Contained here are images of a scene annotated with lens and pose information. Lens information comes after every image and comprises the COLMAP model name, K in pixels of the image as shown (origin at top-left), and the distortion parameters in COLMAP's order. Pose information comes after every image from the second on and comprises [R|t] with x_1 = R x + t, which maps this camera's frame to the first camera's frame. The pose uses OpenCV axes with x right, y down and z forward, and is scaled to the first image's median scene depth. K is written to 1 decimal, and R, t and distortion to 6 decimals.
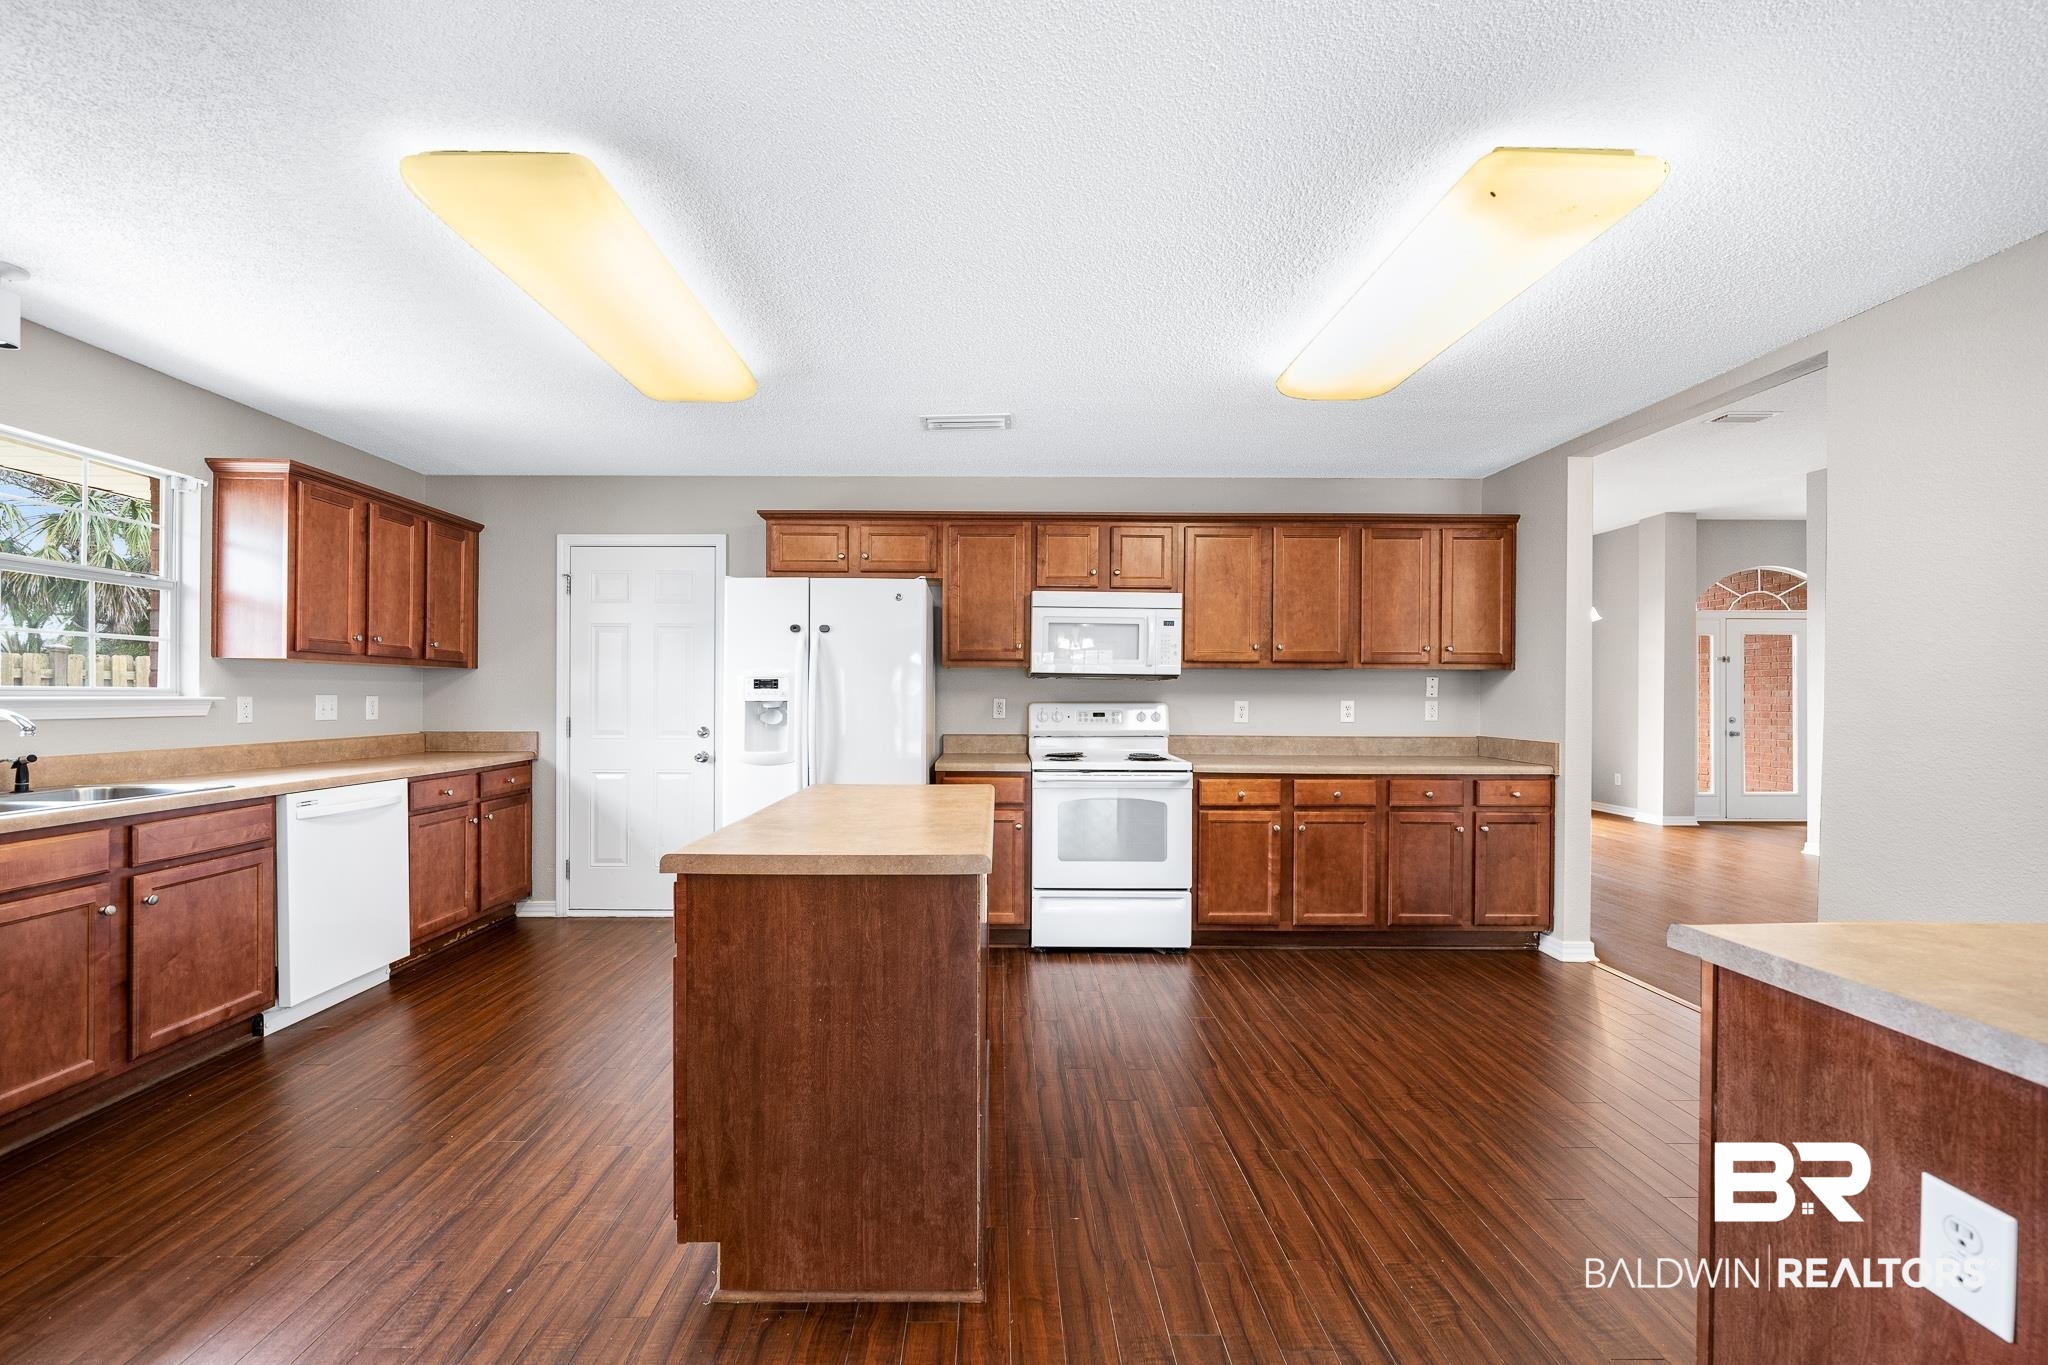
lens RADIAL K [[815.2, 0, 997.9], [0, 815.2, 696.0], [0, 0, 1]] dist [-0.000858, -0.000193]
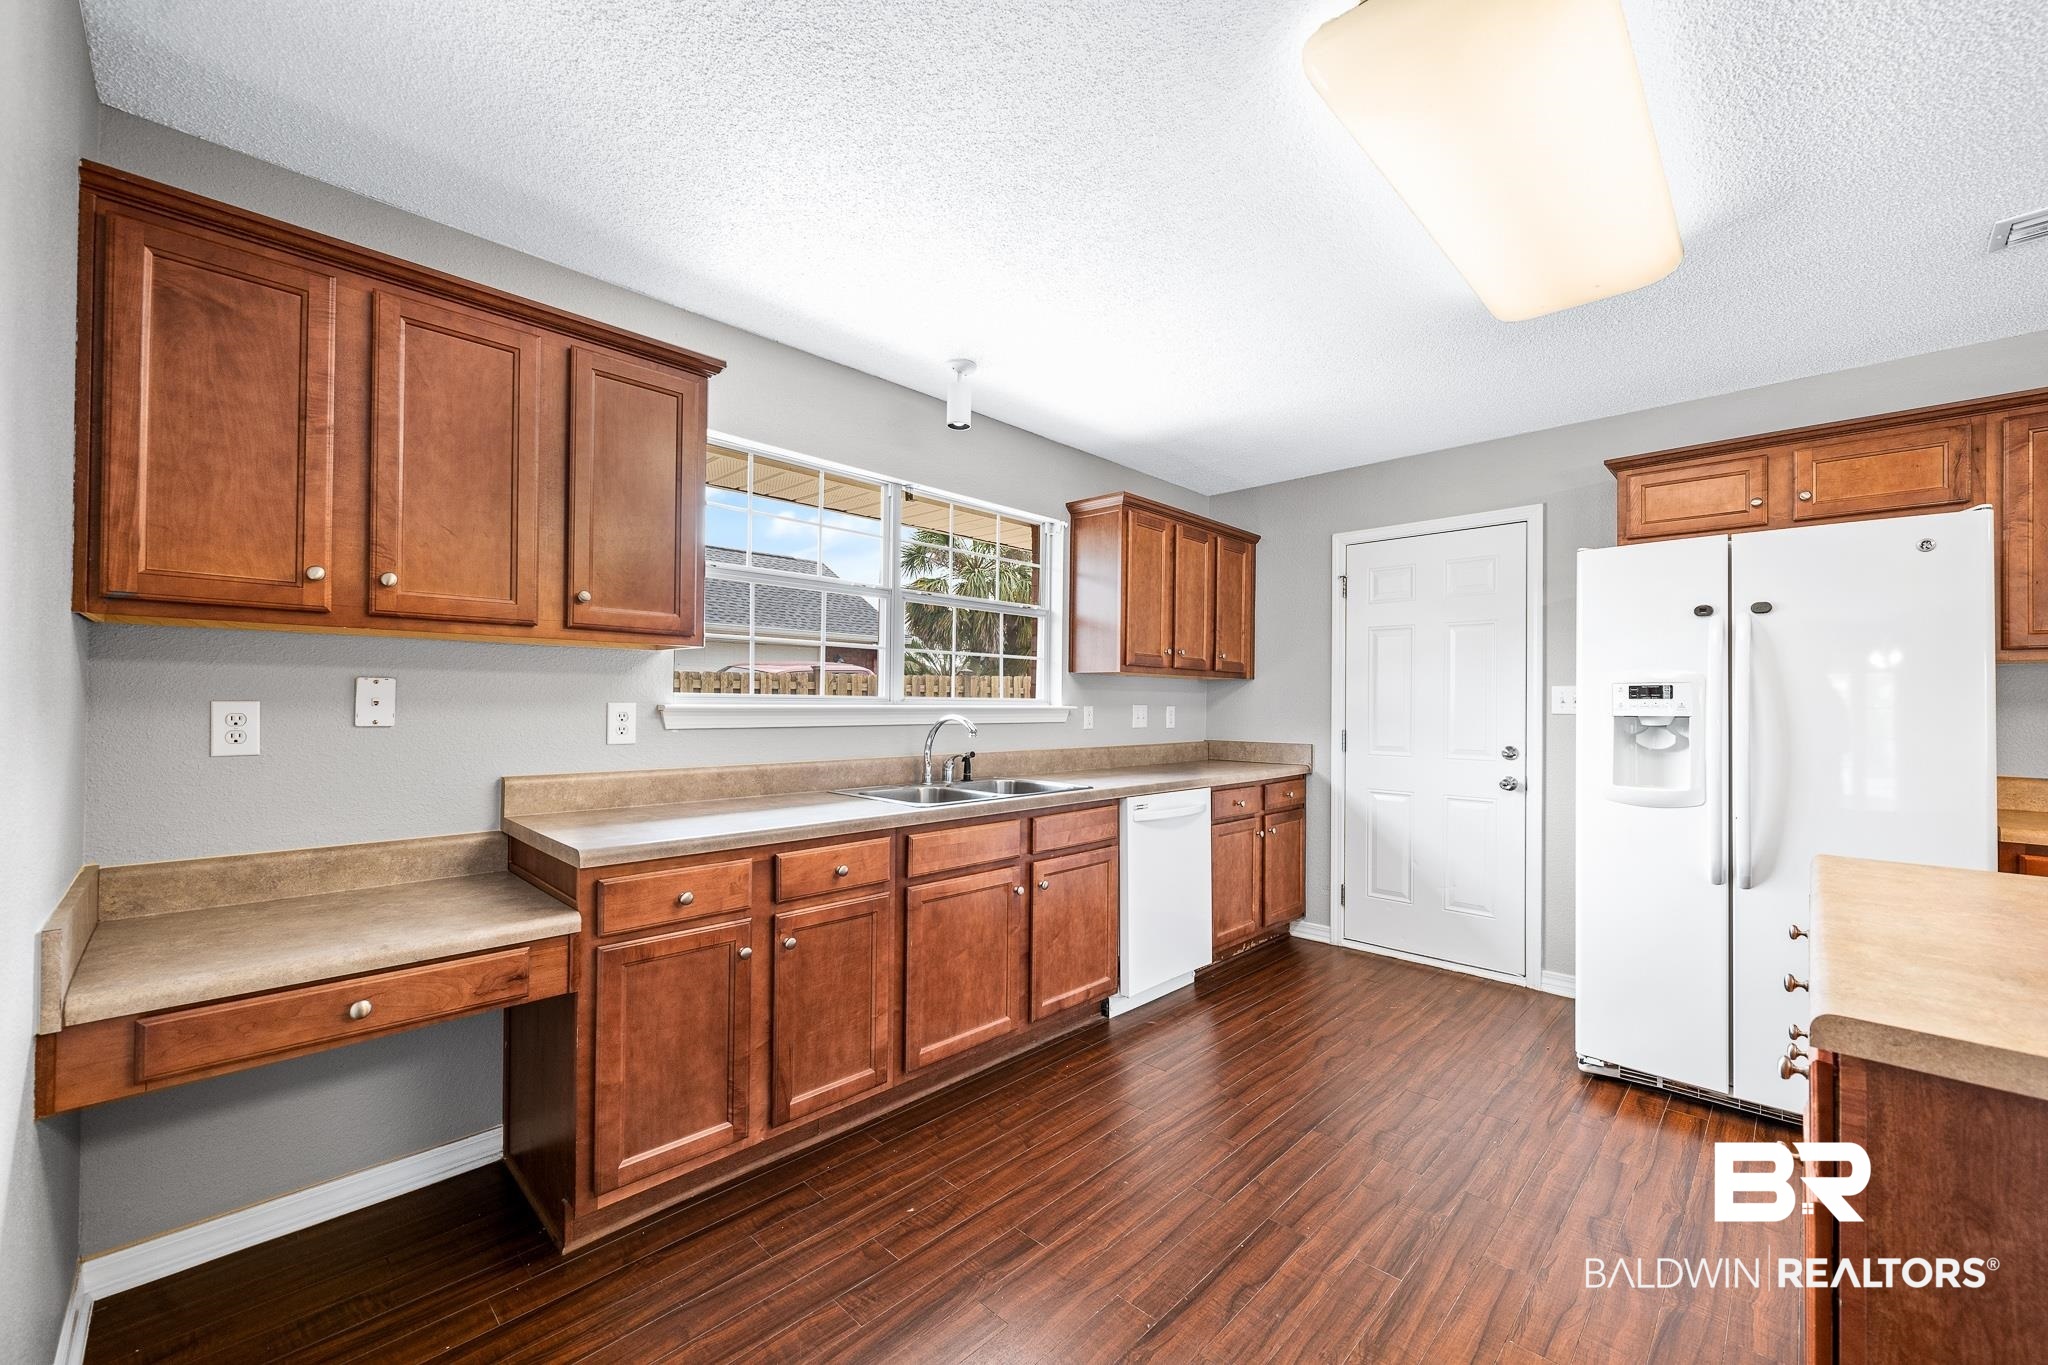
lens RADIAL K [[801.5, 0, 1025.1], [0, 801.5, 694.6], [0, 0, 1]] dist [0.000064, -0.000187]
pose [[0.714579, -0.004640, -0.699539, -0.192858], [-0.006047, 0.999900, -0.012808, -0.000542], [0.699528, 0.013382, 0.714480, 0.125359]]
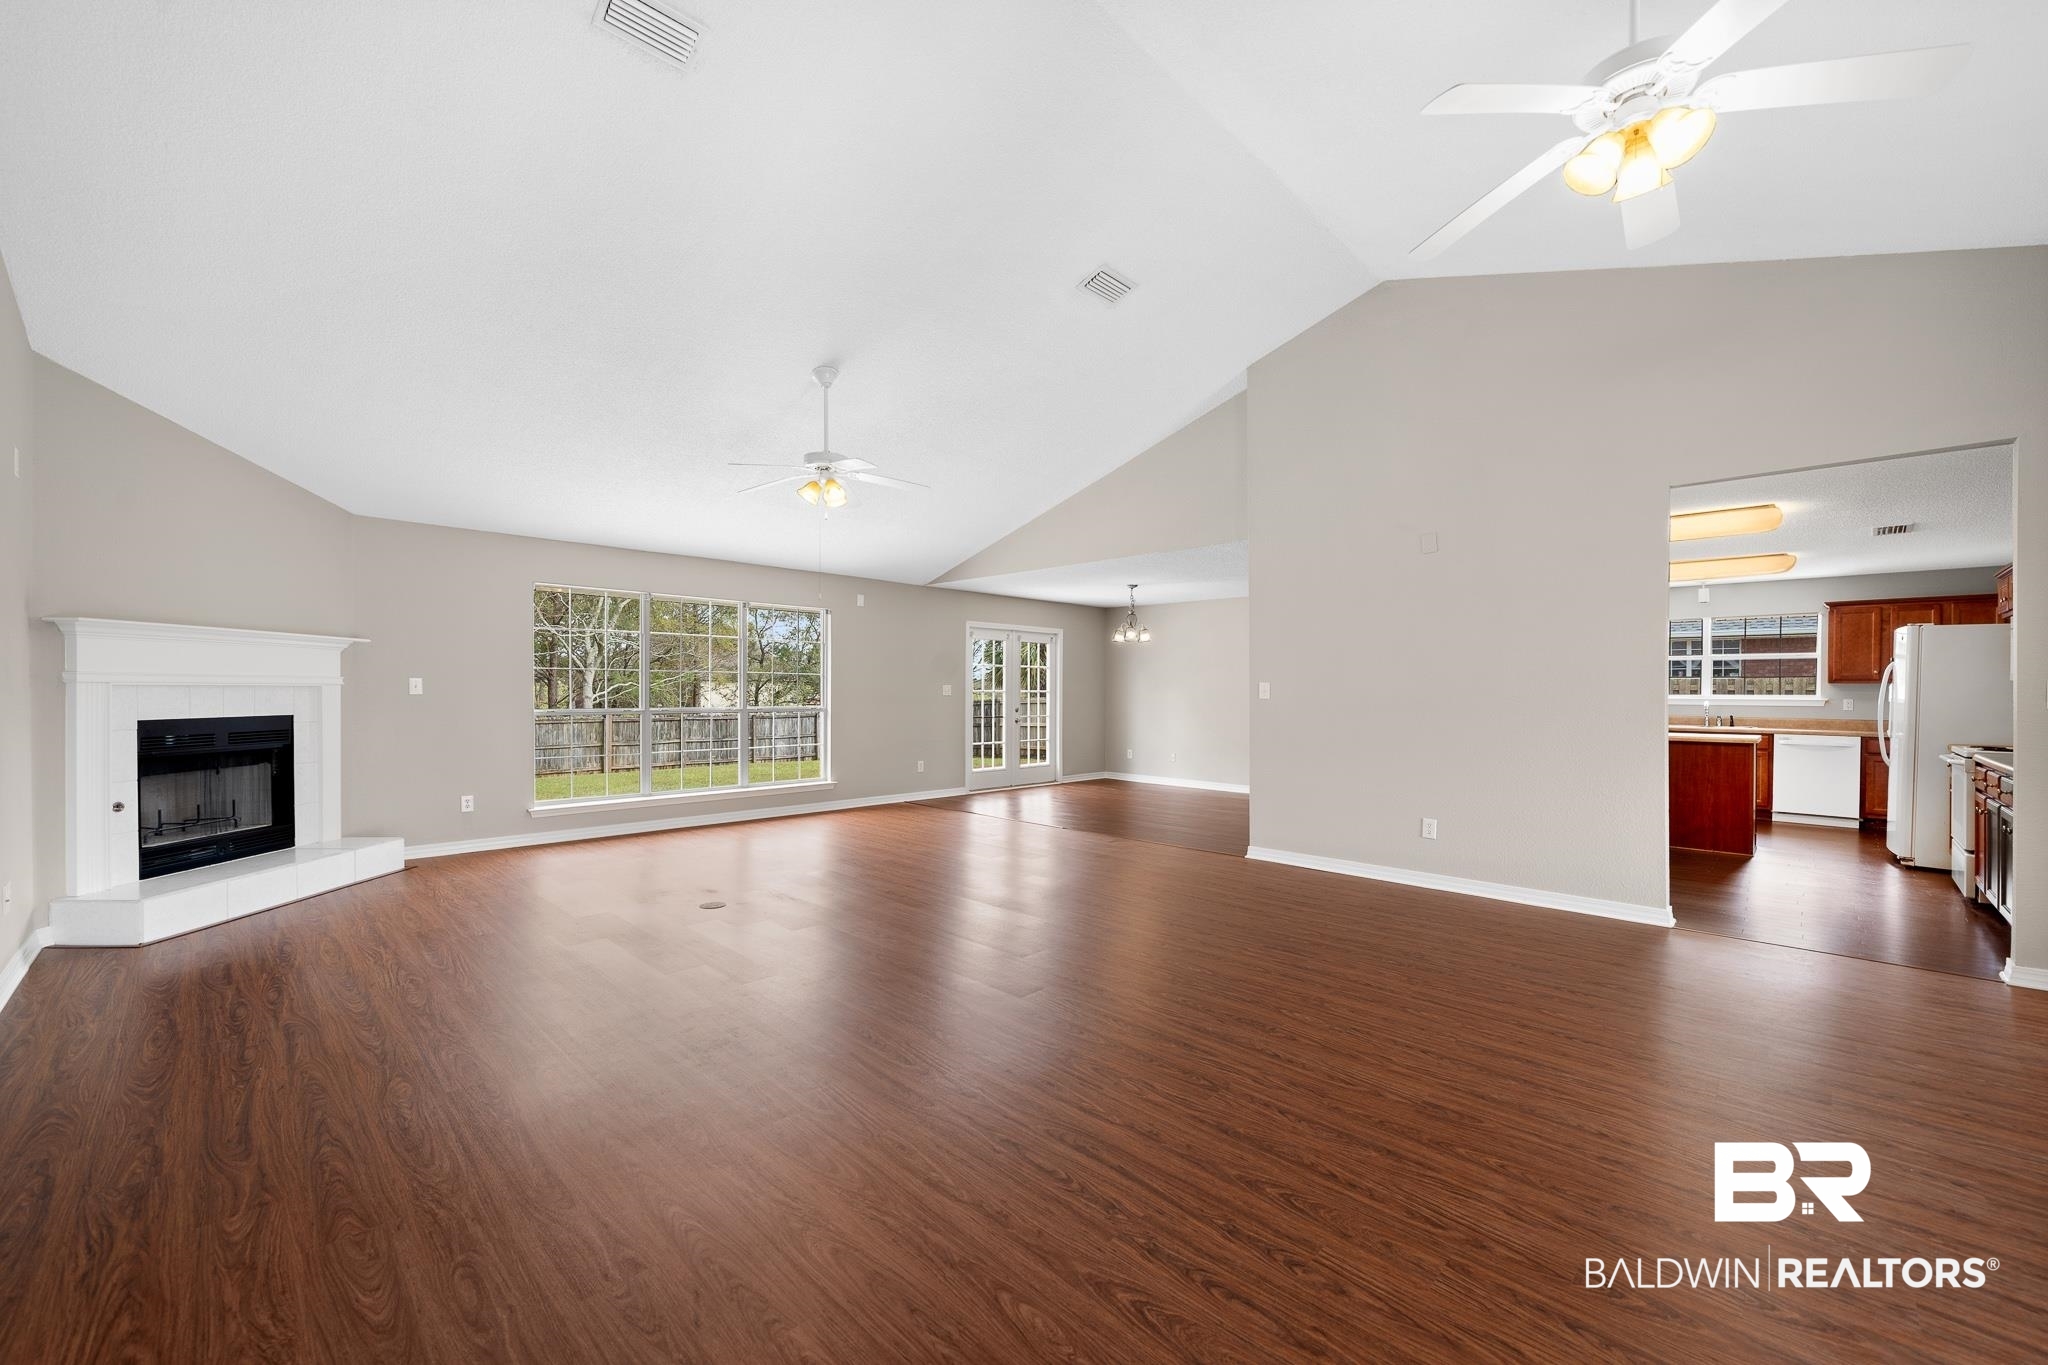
lens RADIAL K [[809.3, 0, 1029.1], [0, 809.3, 694.7], [0, 0, 1]] dist [0.000778, -0.000189]
pose [[-0.692679, -0.006275, -0.721219, 2.396543], [-0.010019, 0.999949, 0.000923, 0.009598], [0.721176, 0.007865, -0.692707, 0.903425]]
